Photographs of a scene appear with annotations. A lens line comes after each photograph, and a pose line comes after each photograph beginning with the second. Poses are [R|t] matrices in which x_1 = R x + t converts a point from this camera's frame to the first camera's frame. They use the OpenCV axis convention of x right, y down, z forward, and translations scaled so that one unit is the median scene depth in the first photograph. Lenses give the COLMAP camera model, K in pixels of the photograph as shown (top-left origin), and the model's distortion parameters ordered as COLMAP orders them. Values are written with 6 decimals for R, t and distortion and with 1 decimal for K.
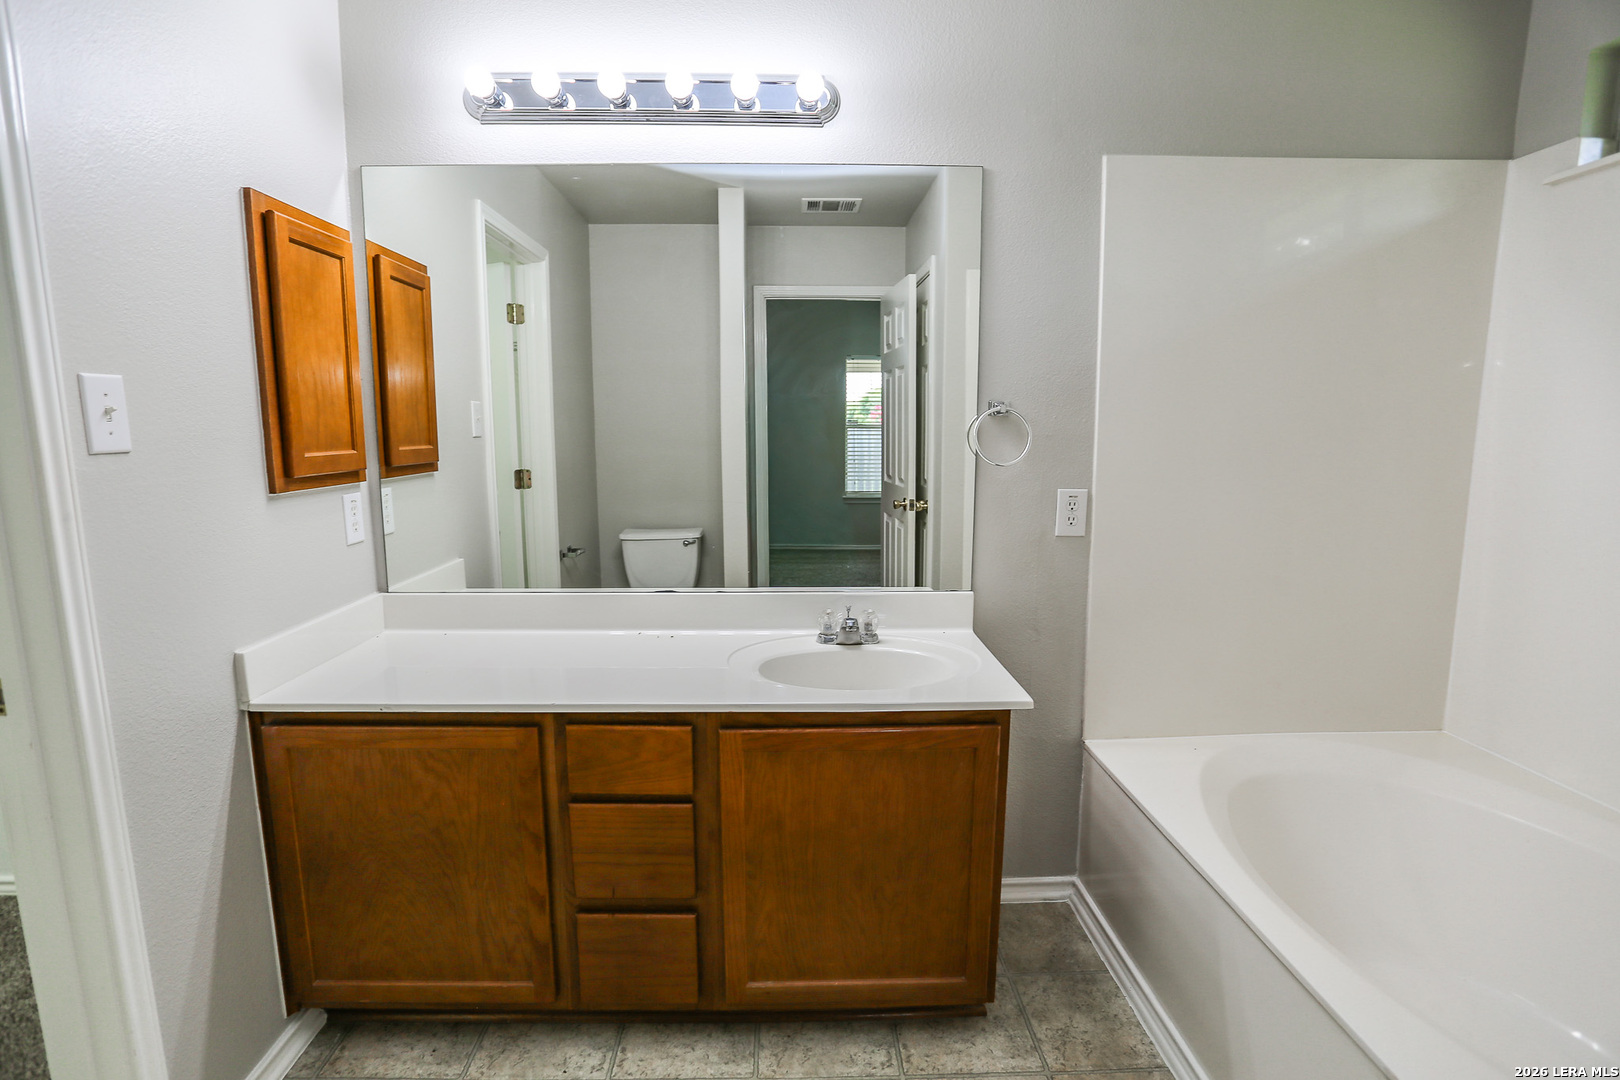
lens RADIAL K [[788.6, 0, 767.8], [0, 788.6, 542.6], [0, 0, 1]] dist [-0.063954, 0.020344]
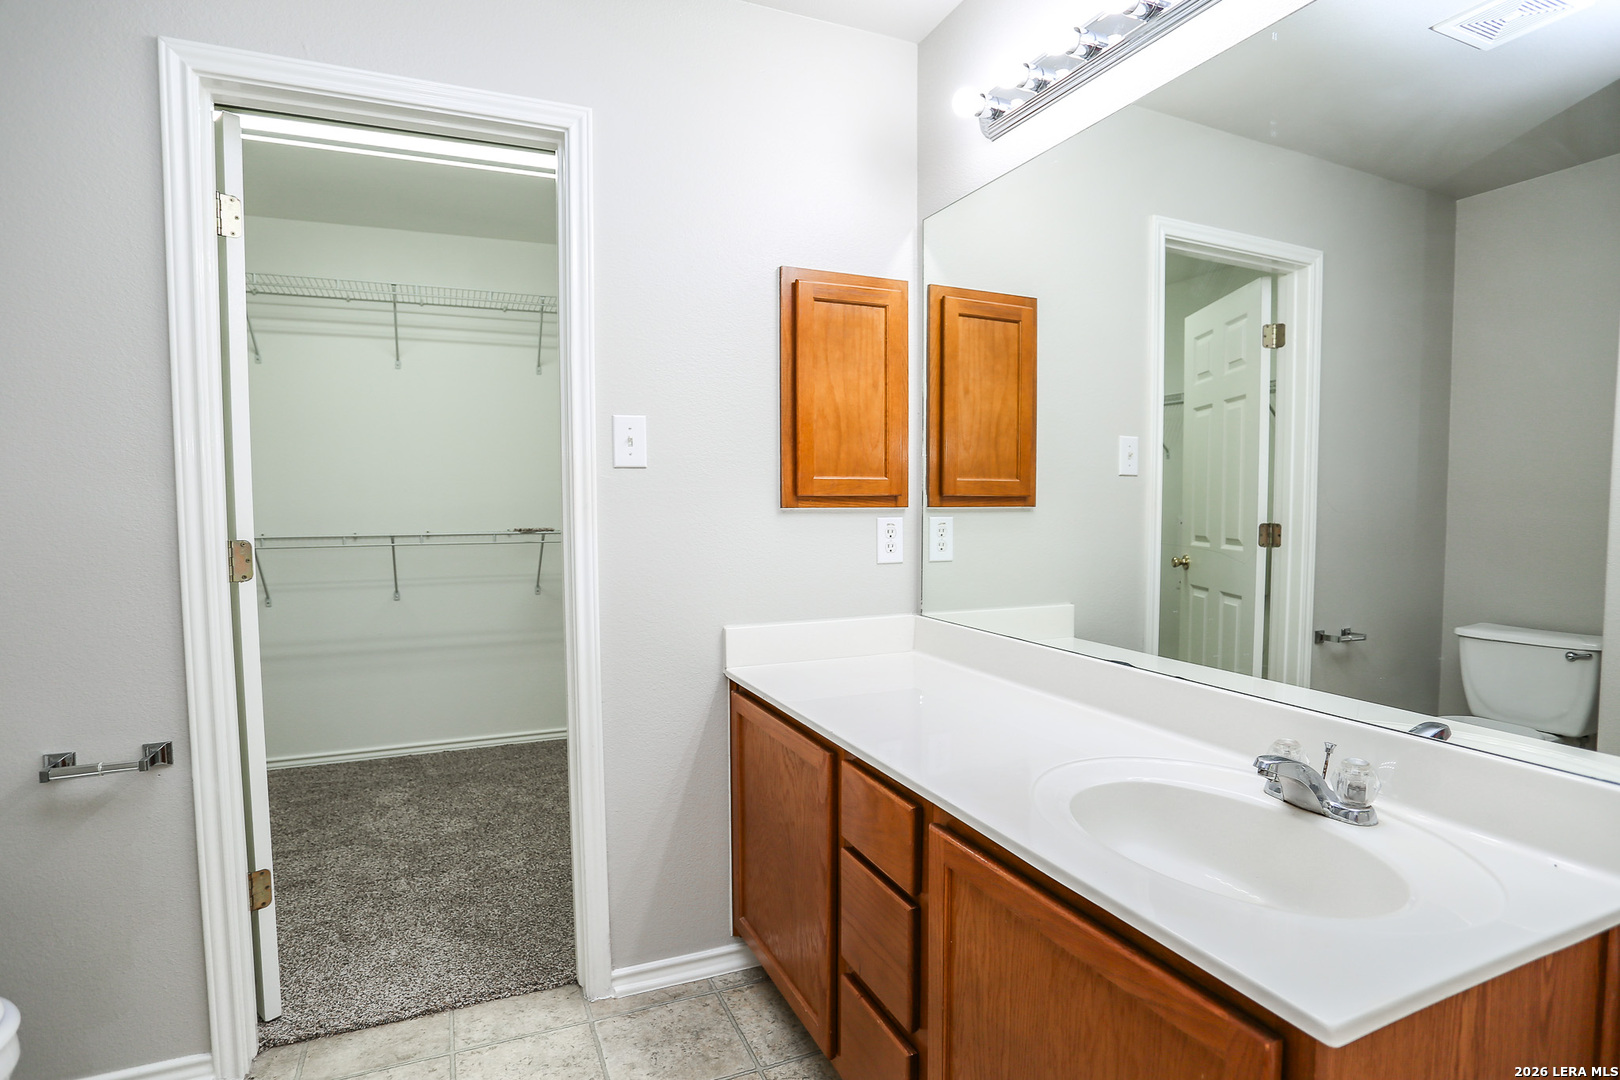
lens RADIAL K [[819.1, 0, 823.6], [0, 819.1, 542.8], [0, 0, 1]] dist [-0.076963, 0.035199]
pose [[0.411676, 0.049331, -0.909994, 0.524460], [-0.135981, 0.990681, -0.007812, -0.007239], [0.901128, 0.126958, 0.414548, 0.491352]]
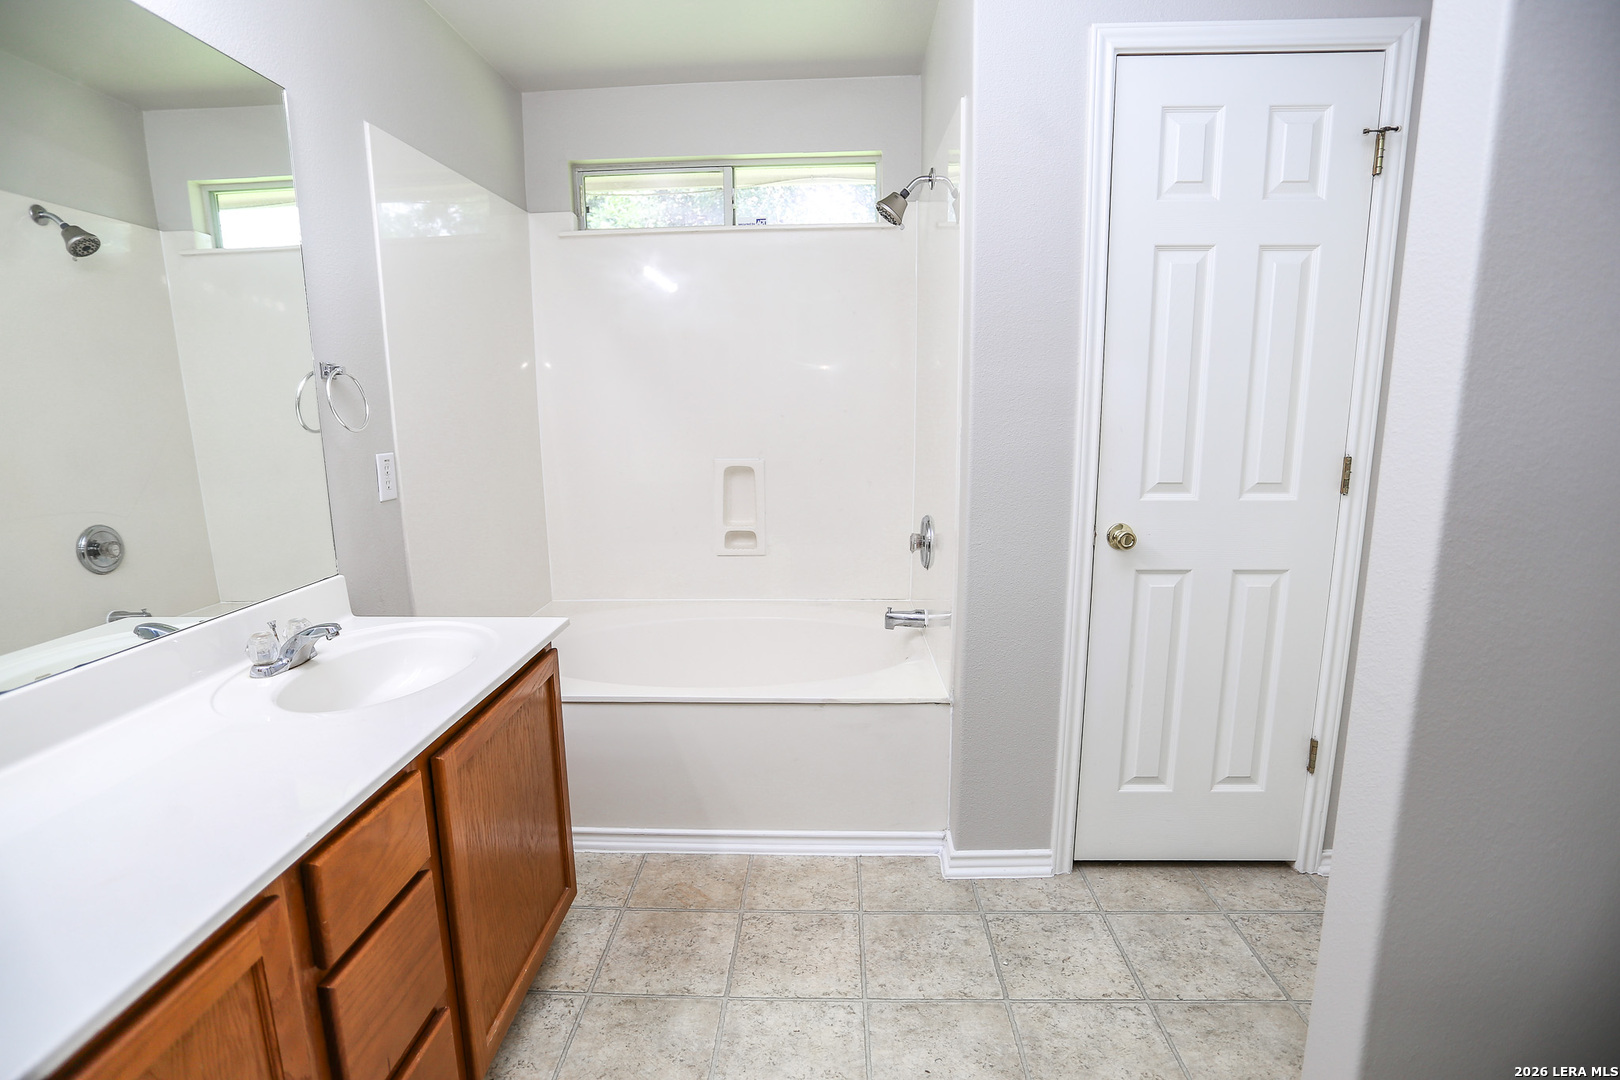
lens RADIAL K [[819.1, 0, 823.6], [0, 819.1, 542.8], [0, 0, 1]] dist [-0.076963, 0.035199]
pose [[0.004504, -0.167999, 0.985777, -0.730772], [0.158123, 0.973505, 0.165185, -0.041341], [-0.987409, 0.155130, 0.030949, 0.489882]]
